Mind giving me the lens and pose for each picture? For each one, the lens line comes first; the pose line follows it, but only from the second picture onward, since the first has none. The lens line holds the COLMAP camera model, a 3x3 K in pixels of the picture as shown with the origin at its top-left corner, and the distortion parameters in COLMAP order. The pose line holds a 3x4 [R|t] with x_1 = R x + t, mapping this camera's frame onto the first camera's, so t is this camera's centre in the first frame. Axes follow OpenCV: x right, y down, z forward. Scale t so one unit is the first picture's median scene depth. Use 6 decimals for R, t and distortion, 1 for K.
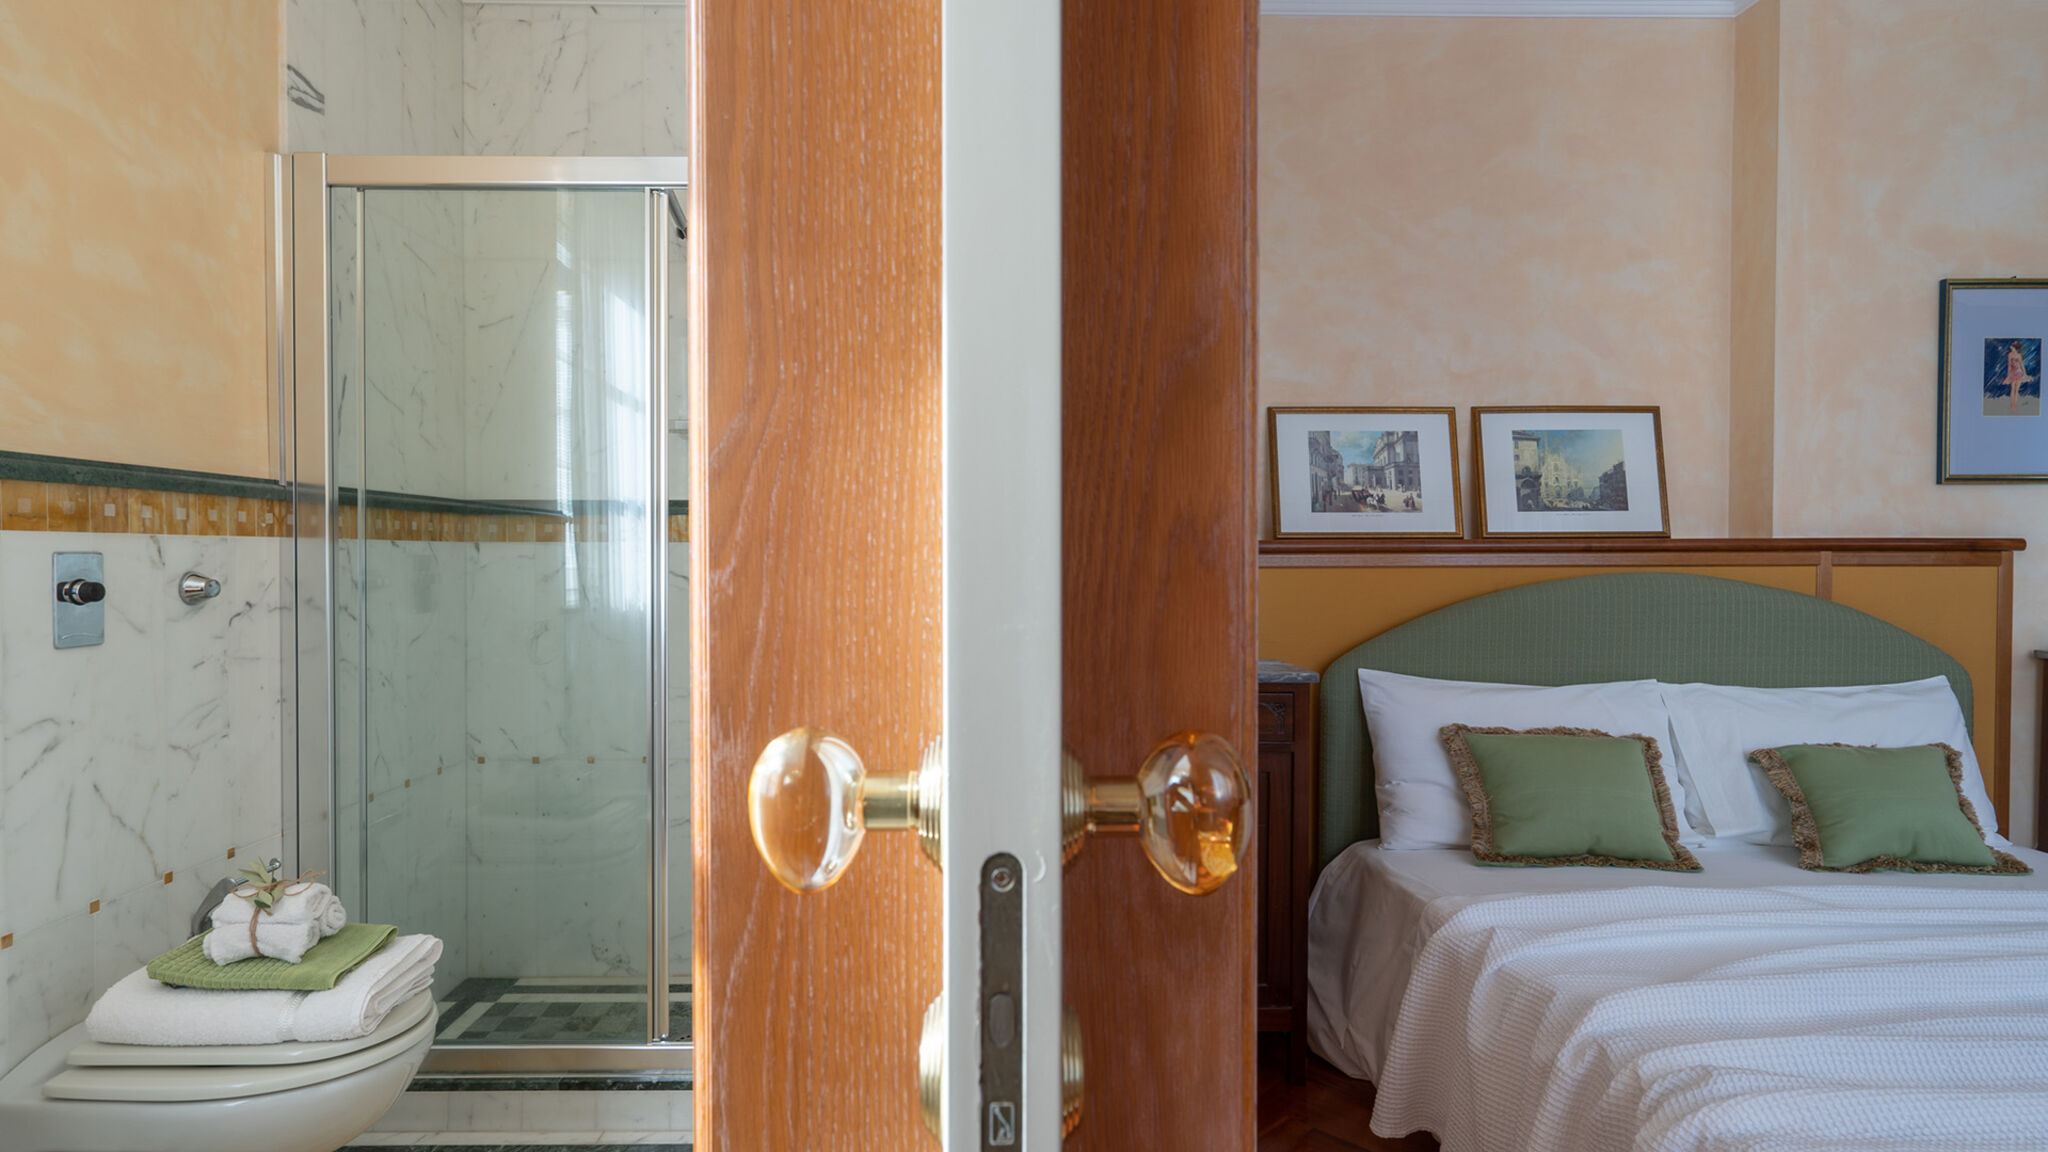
lens RADIAL K [[1009.4, 0, 985.3], [0, 1009.4, 575.7], [0, 0, 1]] dist [-0.001874, 0.000889]
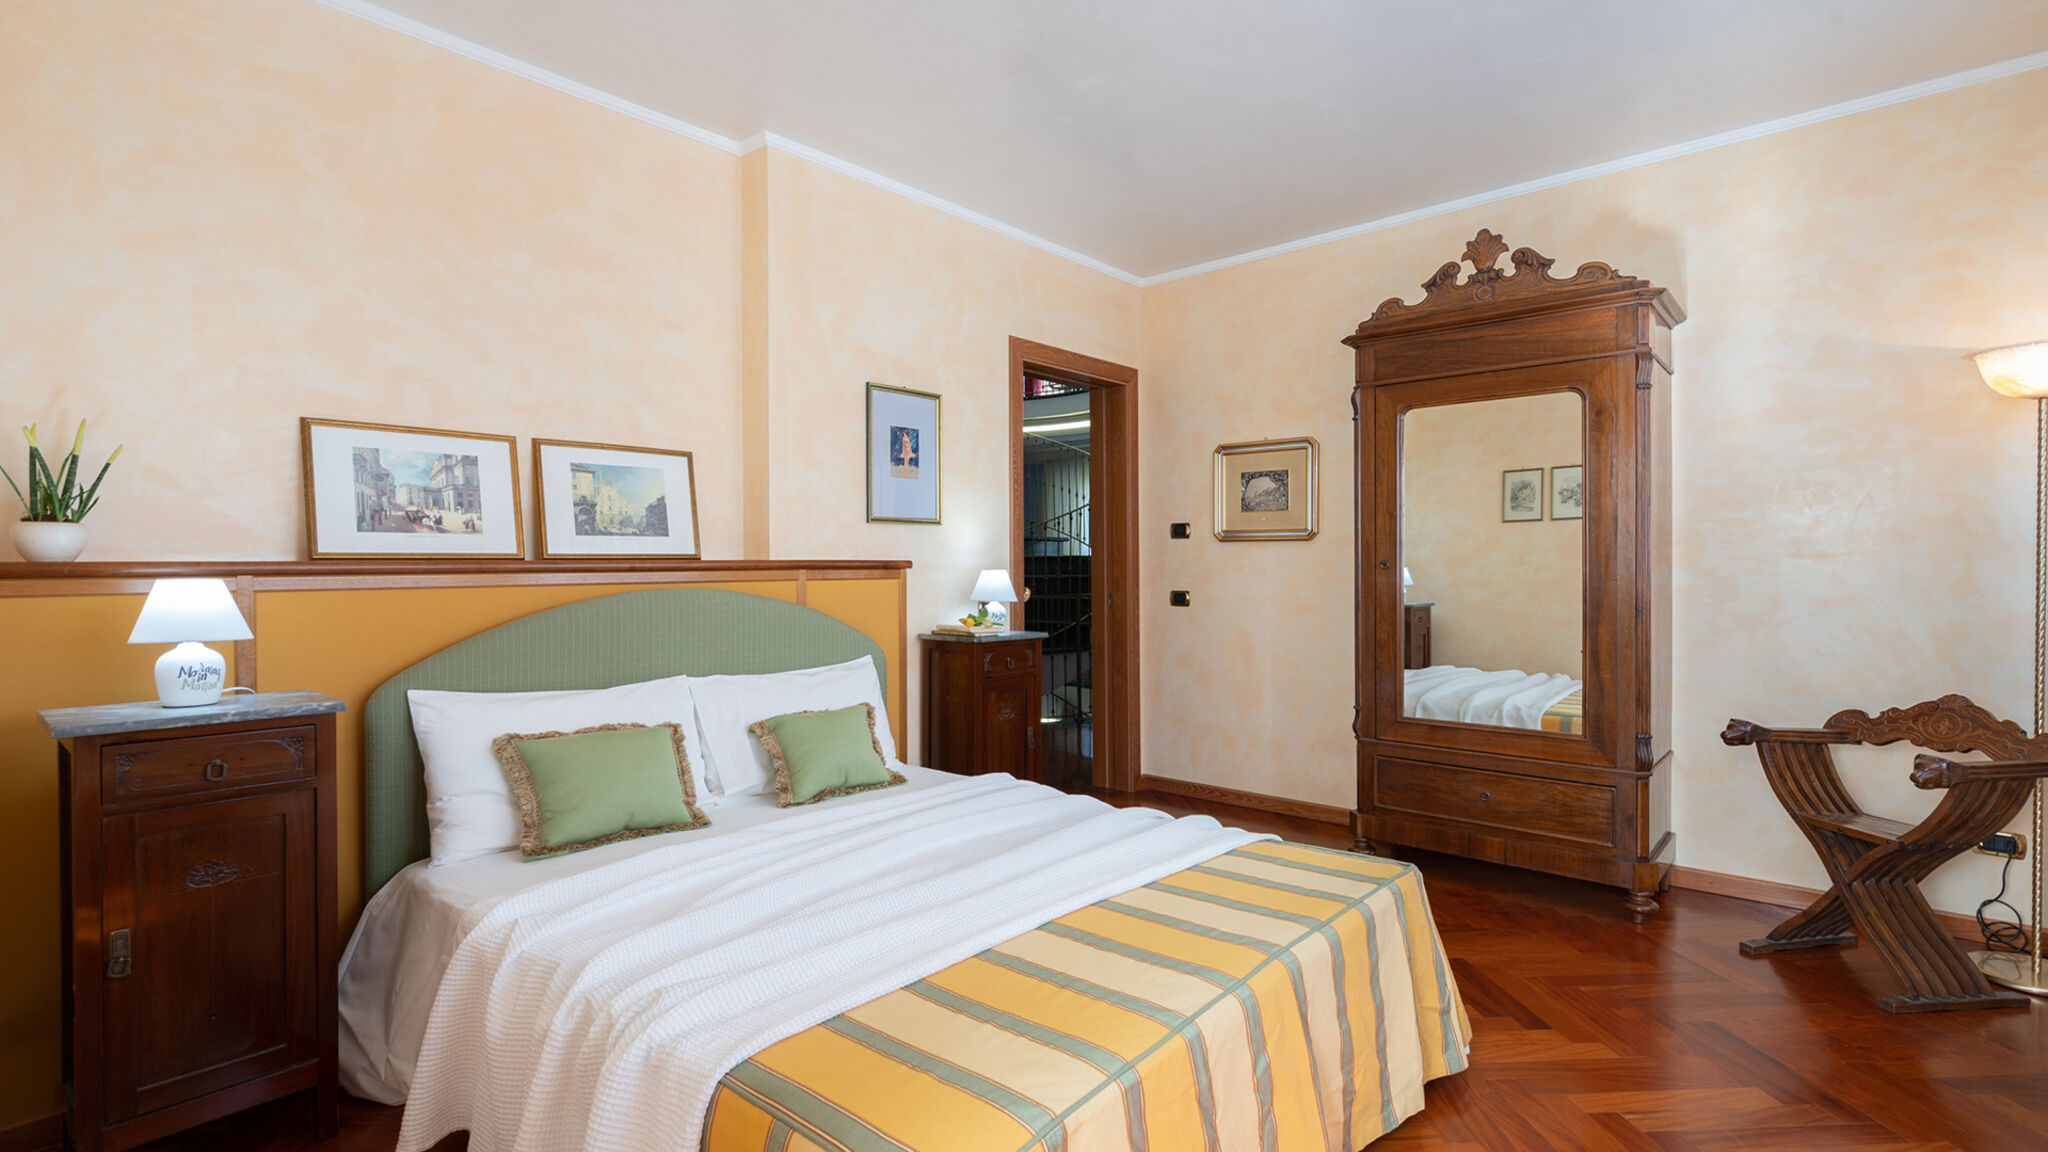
lens RADIAL K [[943.5, 0, 1006.8], [0, 943.5, 578.3], [0, 0, 1]] dist [-0.000015, 0.000406]
pose [[0.678261, -0.012296, 0.734718, 0.086005], [0.016677, 0.999860, 0.001339, -0.009762], [-0.734632, 0.011345, 0.678371, -0.065684]]
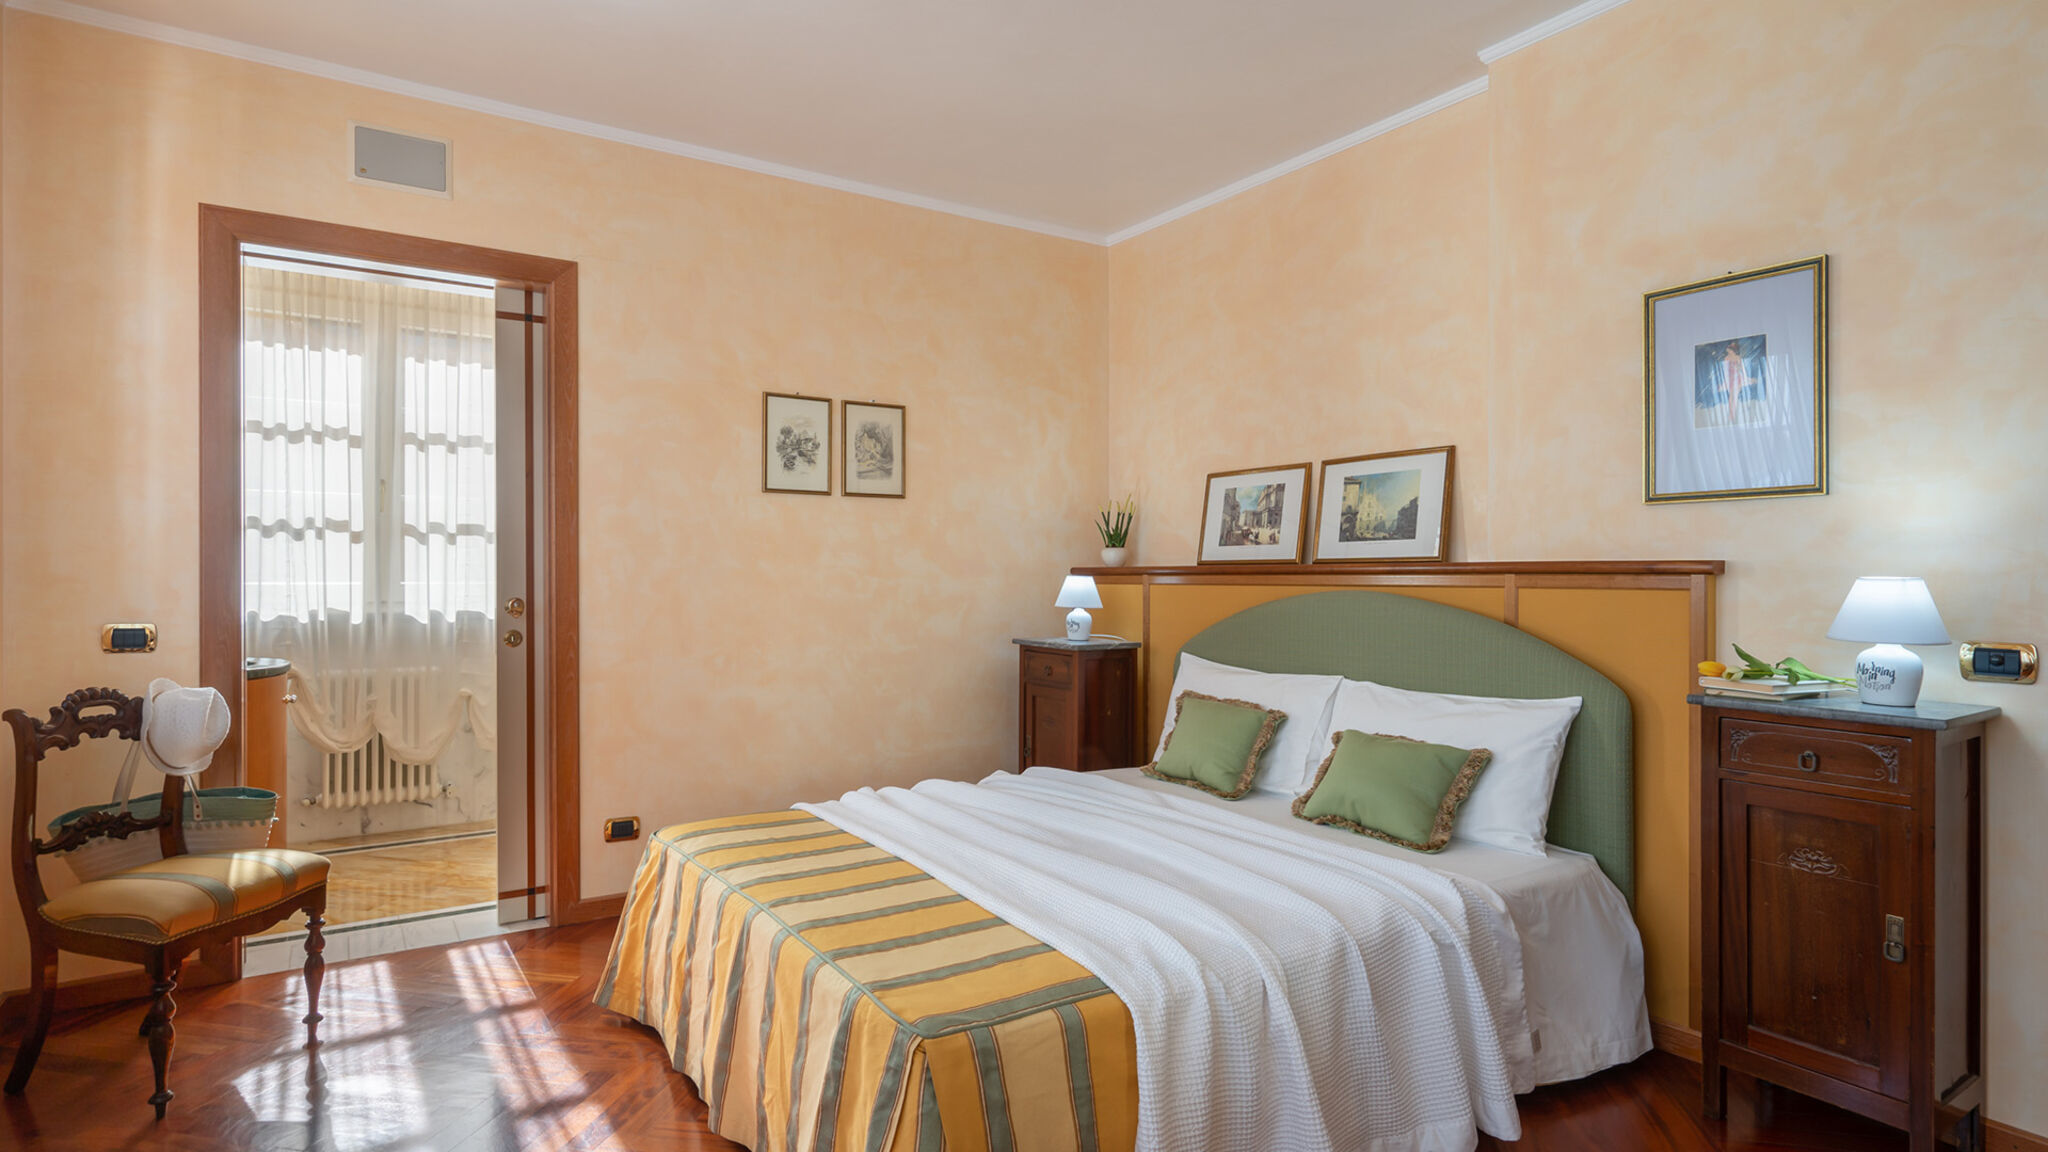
lens RADIAL K [[1068.2, 0, 1019.7], [0, 1068.2, 574.4], [0, 0, 1]] dist [0.001281, 0.002179]
pose [[0.535787, 0.002748, -0.844349, 1.512926], [-0.021428, 0.999717, -0.010343, -0.001190], [0.844081, 0.023634, 0.535694, -0.049002]]
